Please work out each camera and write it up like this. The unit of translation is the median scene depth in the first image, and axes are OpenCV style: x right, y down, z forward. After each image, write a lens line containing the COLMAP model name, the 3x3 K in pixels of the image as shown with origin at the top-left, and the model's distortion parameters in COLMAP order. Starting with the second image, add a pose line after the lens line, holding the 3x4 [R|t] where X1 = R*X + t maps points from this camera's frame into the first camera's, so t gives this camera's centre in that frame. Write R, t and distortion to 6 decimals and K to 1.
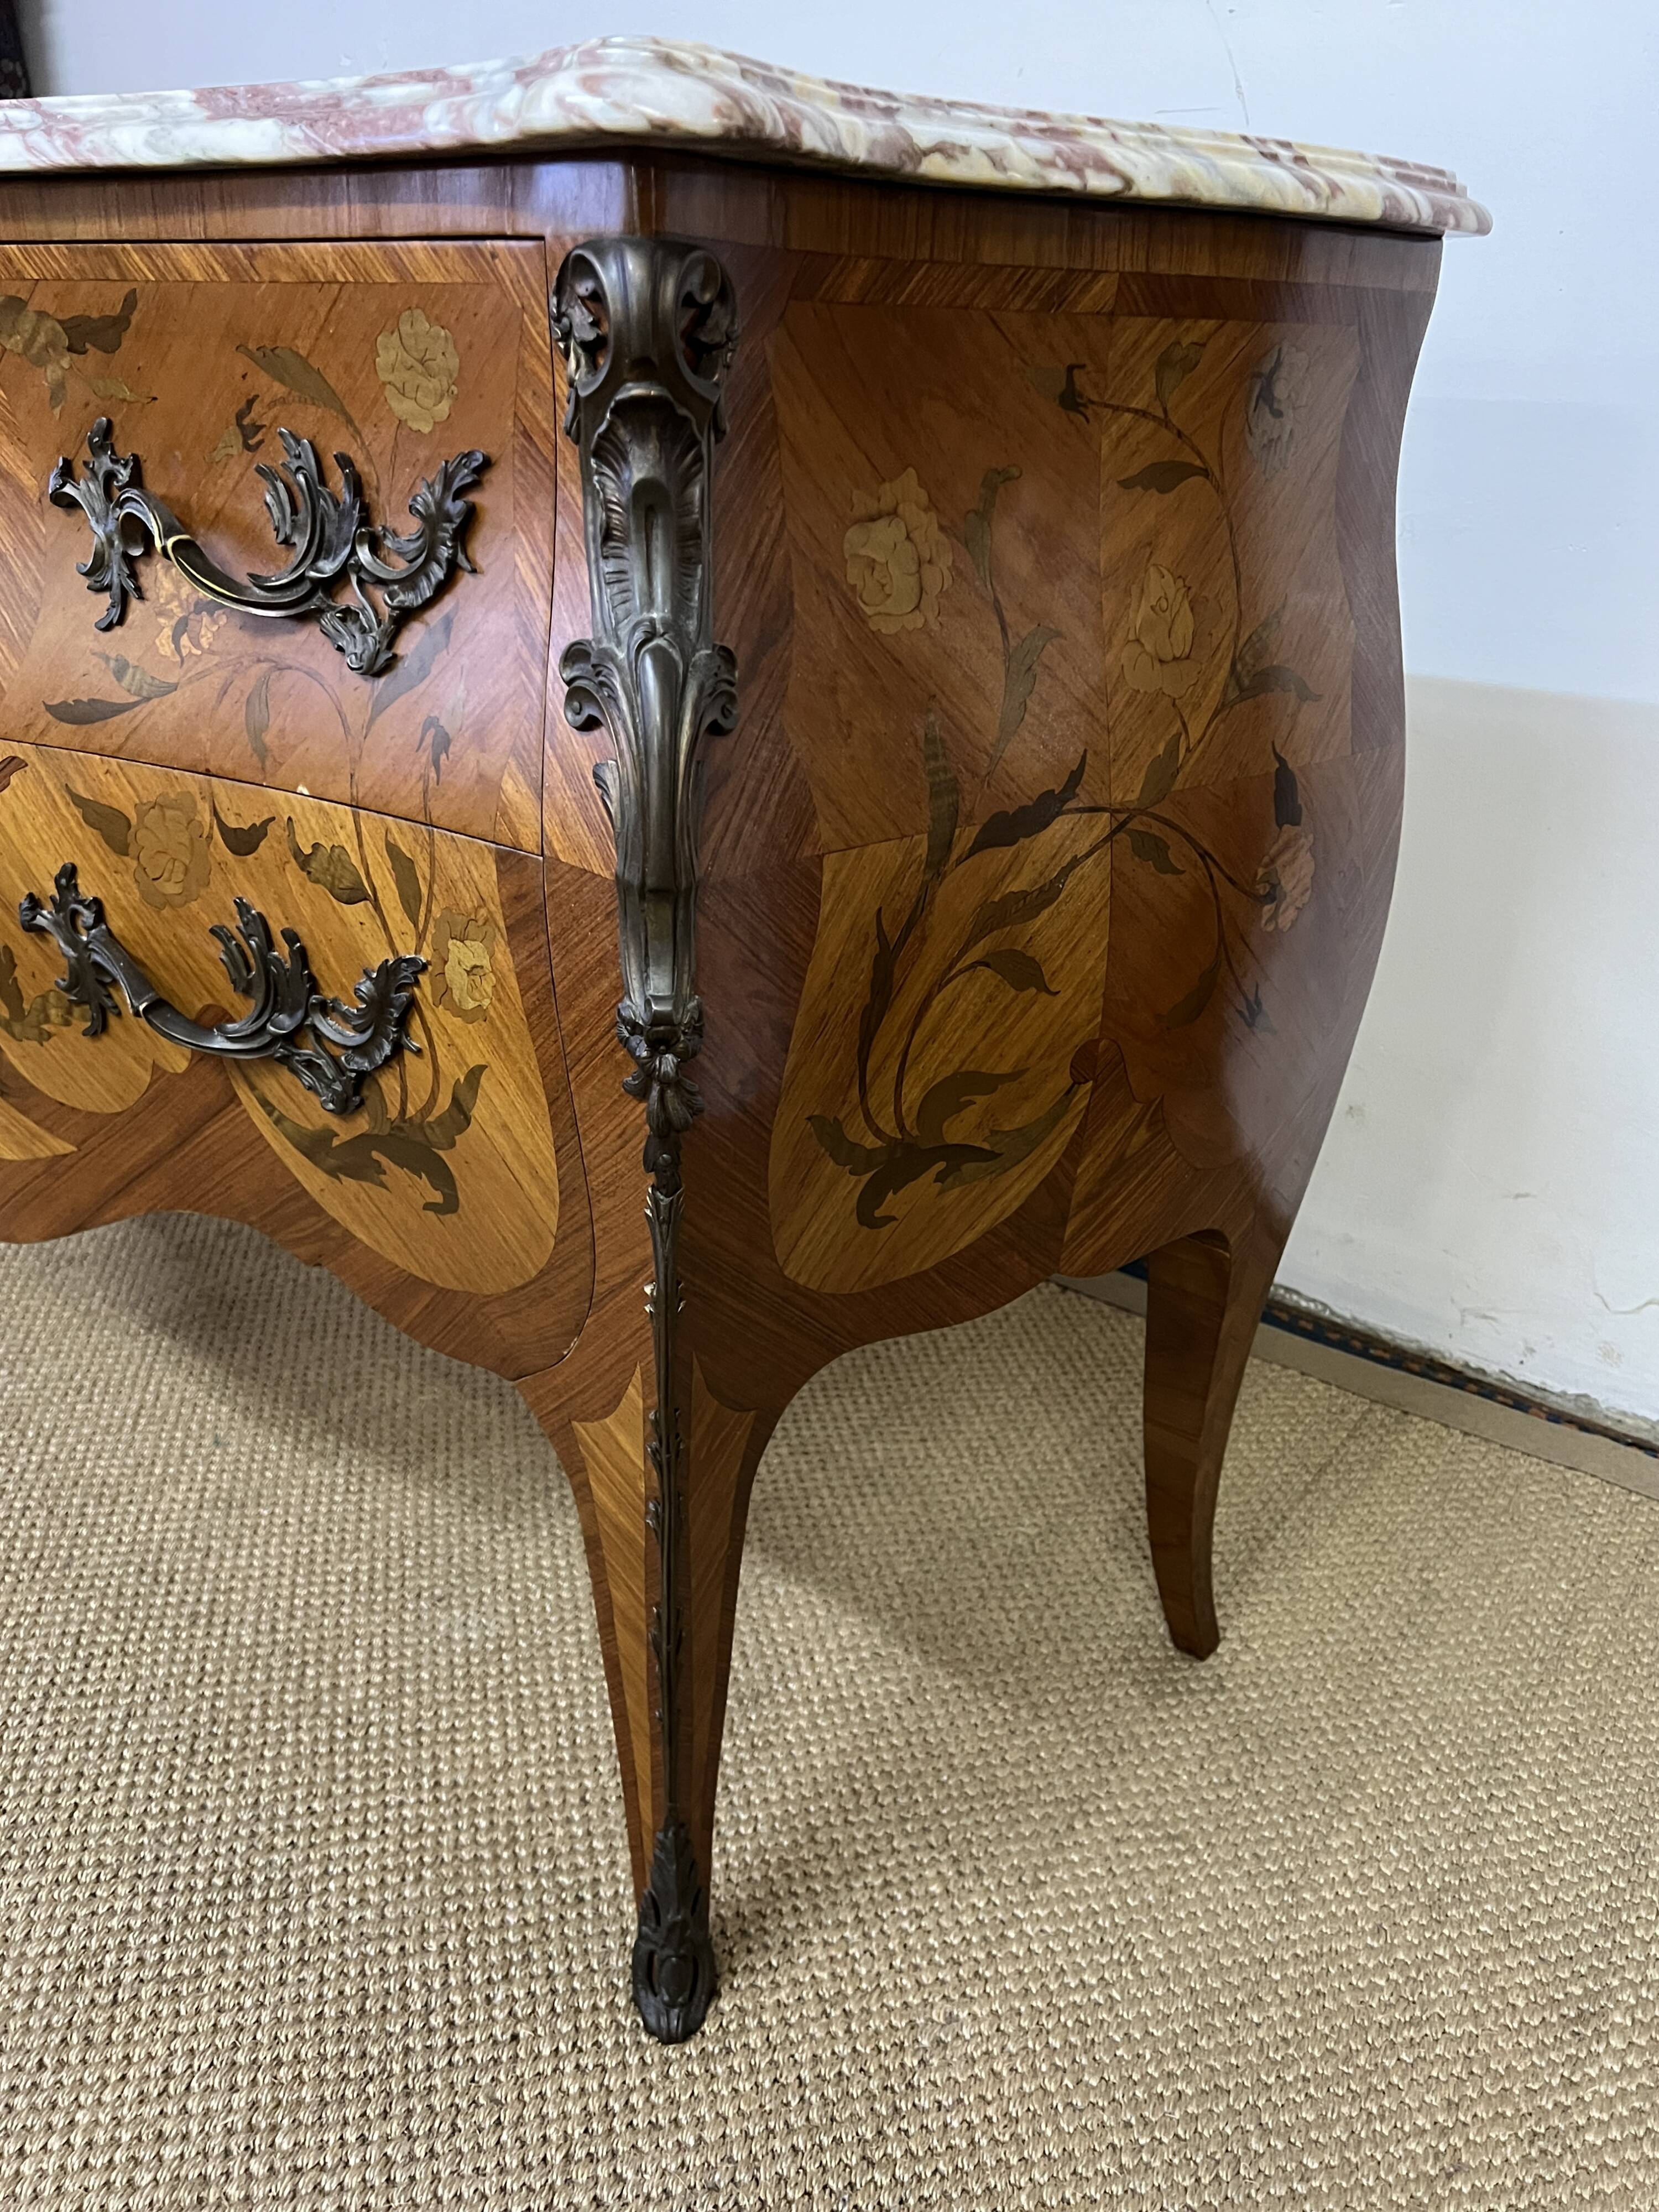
lens RADIAL K [[1667.6, 0, 834.8], [0, 1667.6, 1123.4], [0, 0, 1]] dist [0.040068, -0.034712]
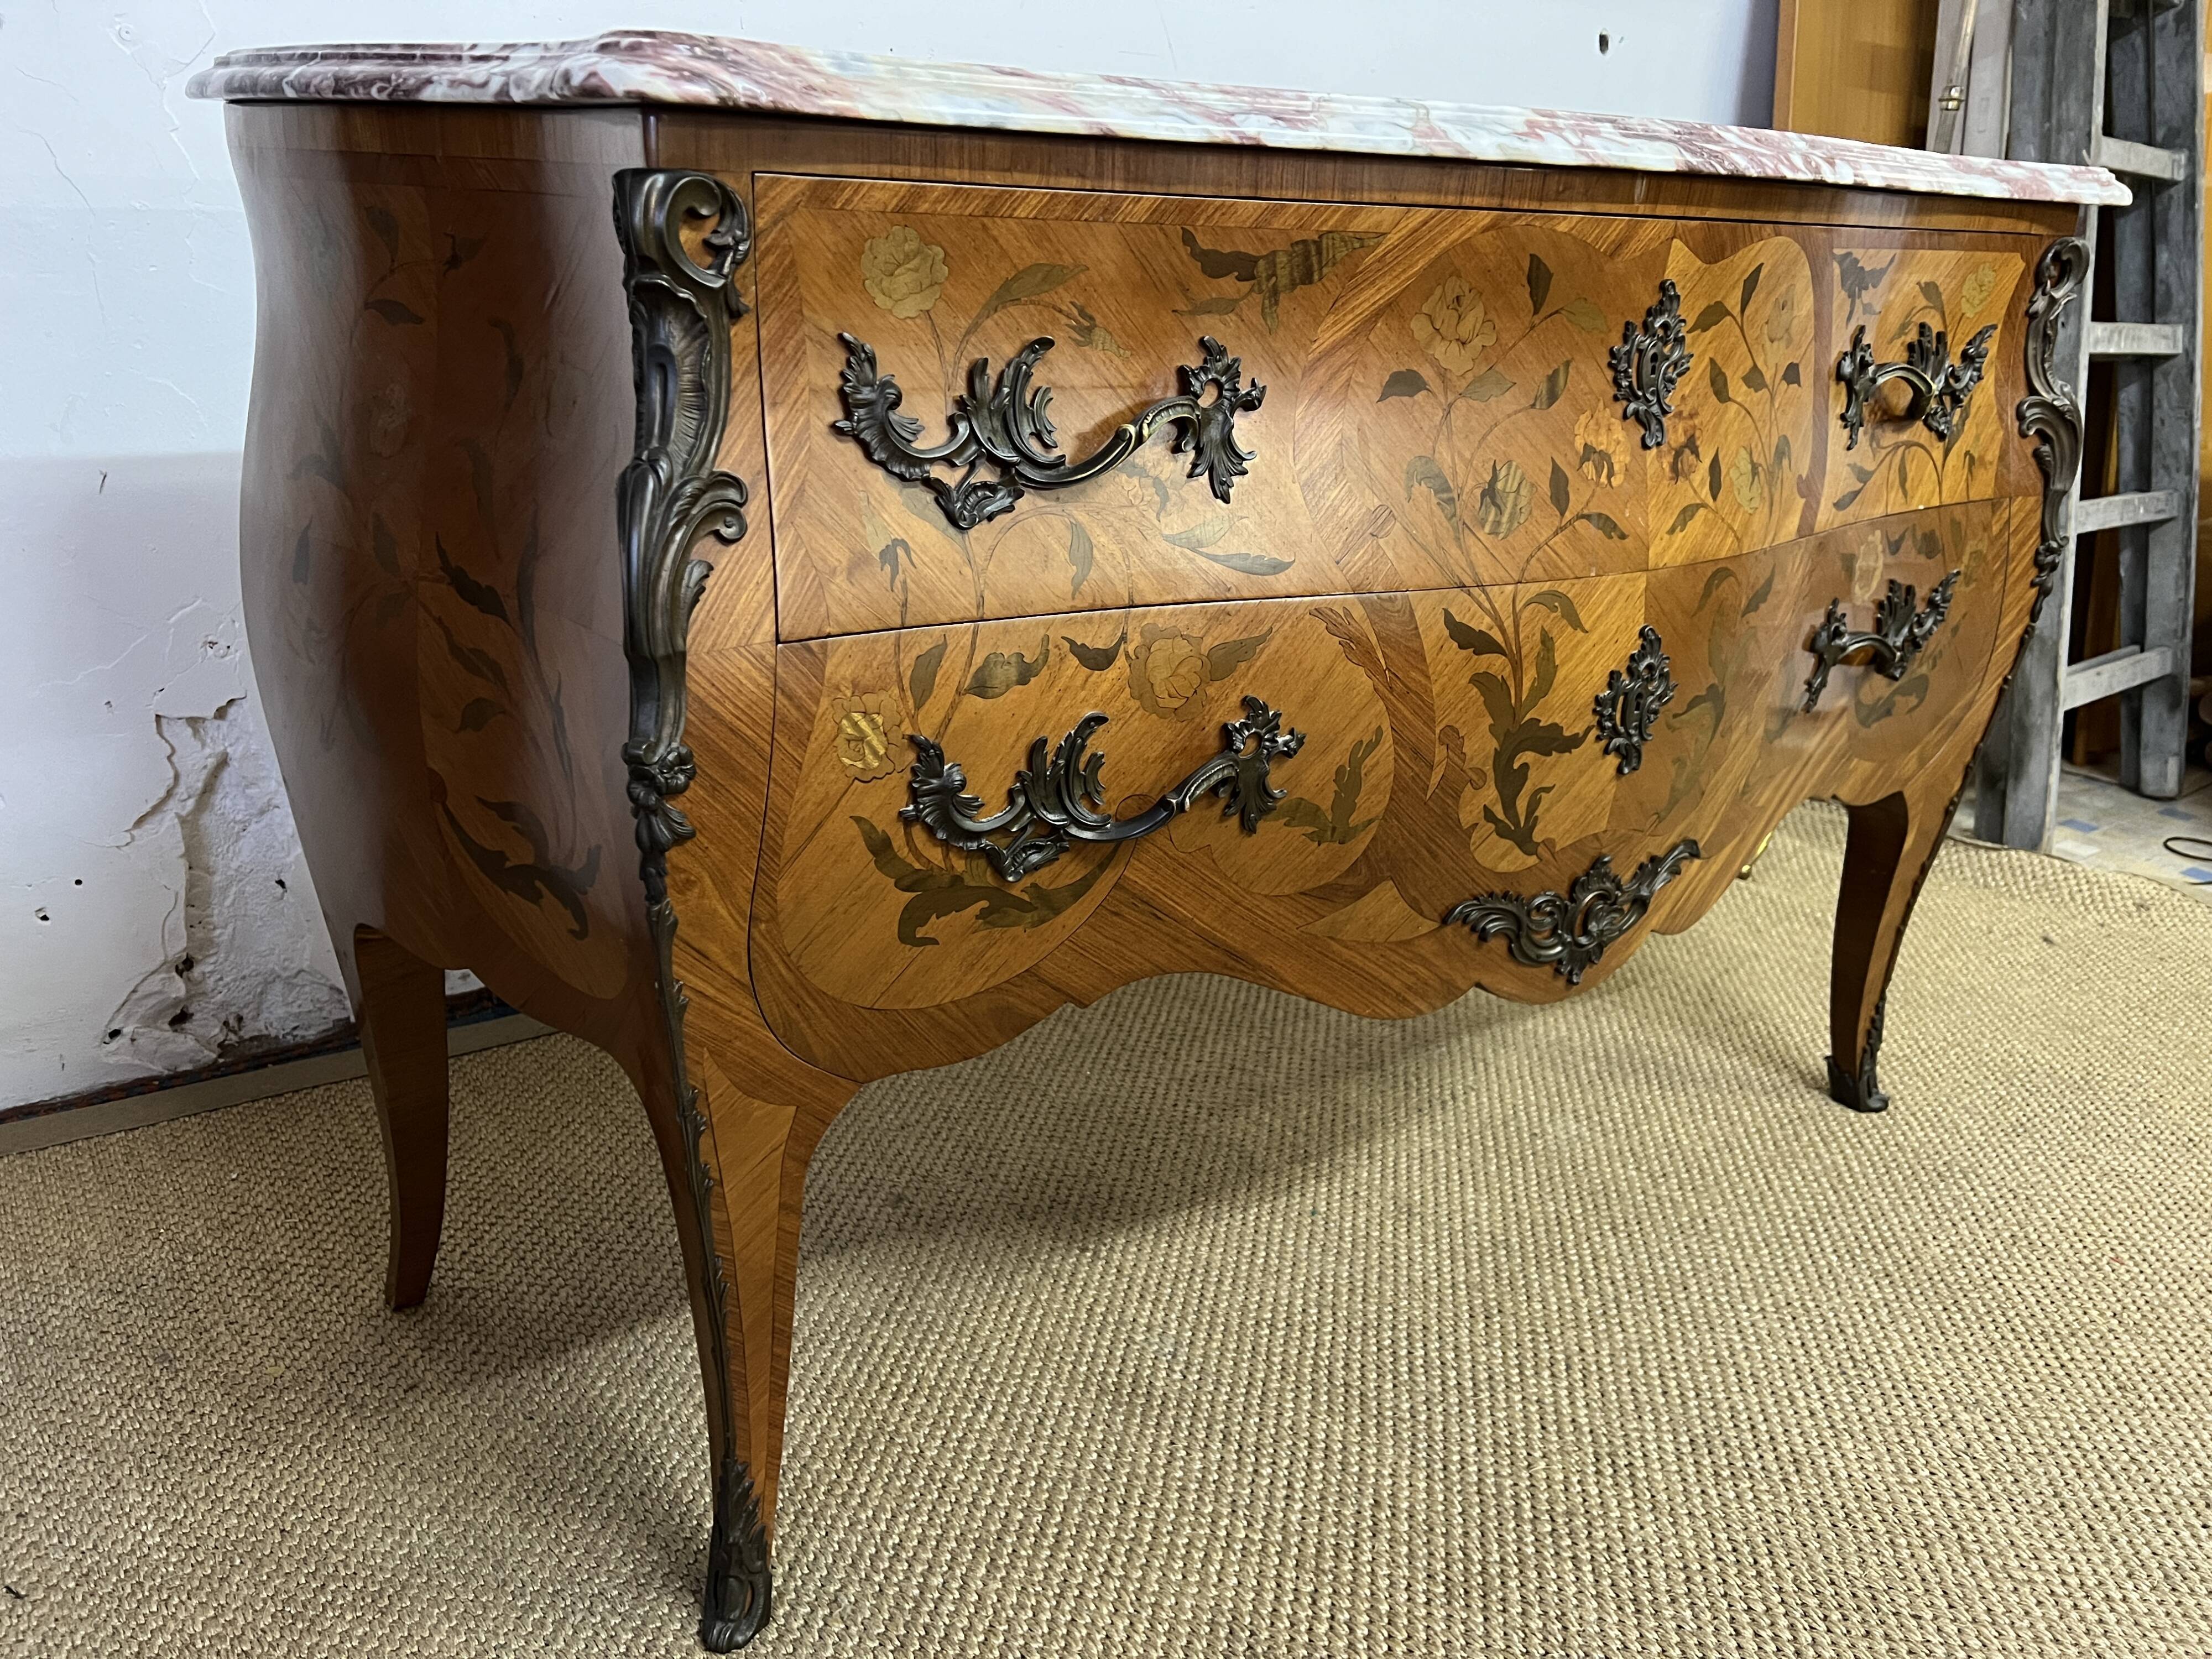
lens RADIAL K [[1667.6, 0, 1107.9], [0, 1667.6, 843.6], [0, 0, 1]] dist [0.040068, -0.034712]
pose [[0.286974, -0.360603, 0.887475, -2.158862], [0.356365, 0.900137, 0.250514, -0.591819], [-0.889185, 0.244374, 0.386822, 1.057590]]
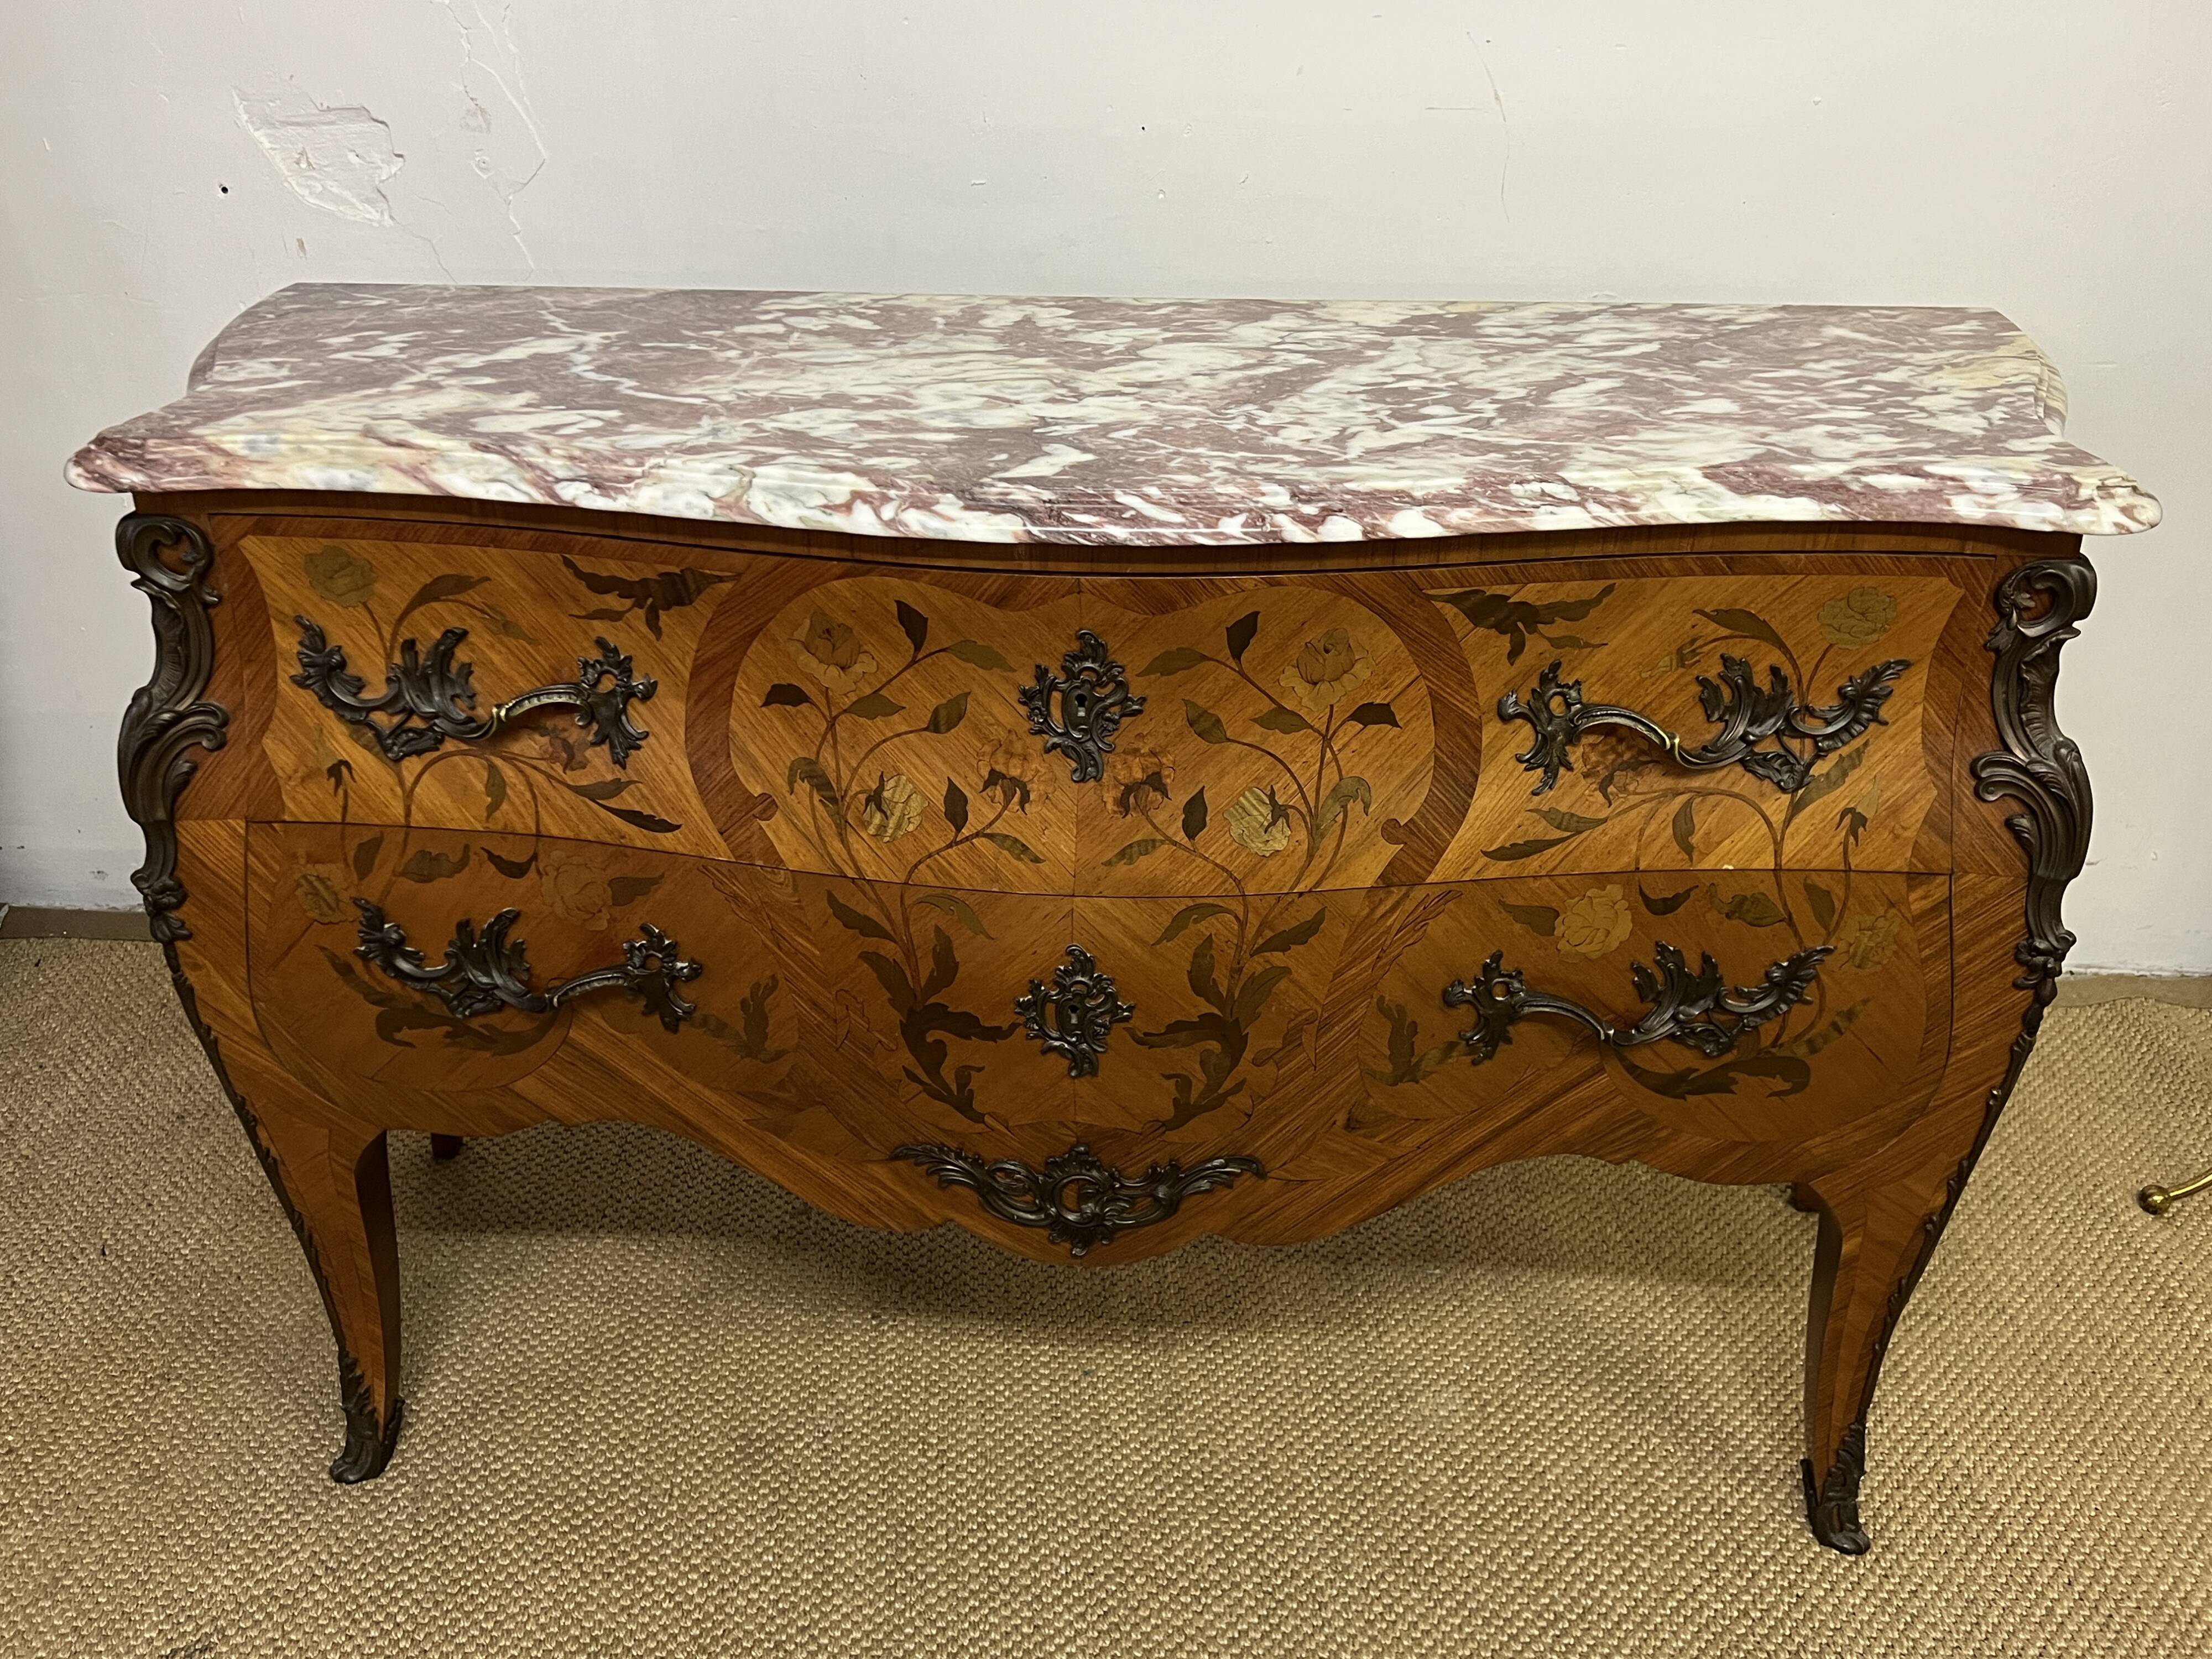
lens RADIAL K [[1933.5, 0, 1106.7], [0, 1933.5, 821.8], [0, 0, 1]] dist [0.070890, -0.072466]
pose [[0.821975, -0.282483, 0.494530, -1.491494], [0.250401, 0.959145, 0.131678, -0.553861], [-0.511523, 0.015595, 0.859128, -0.220319]]
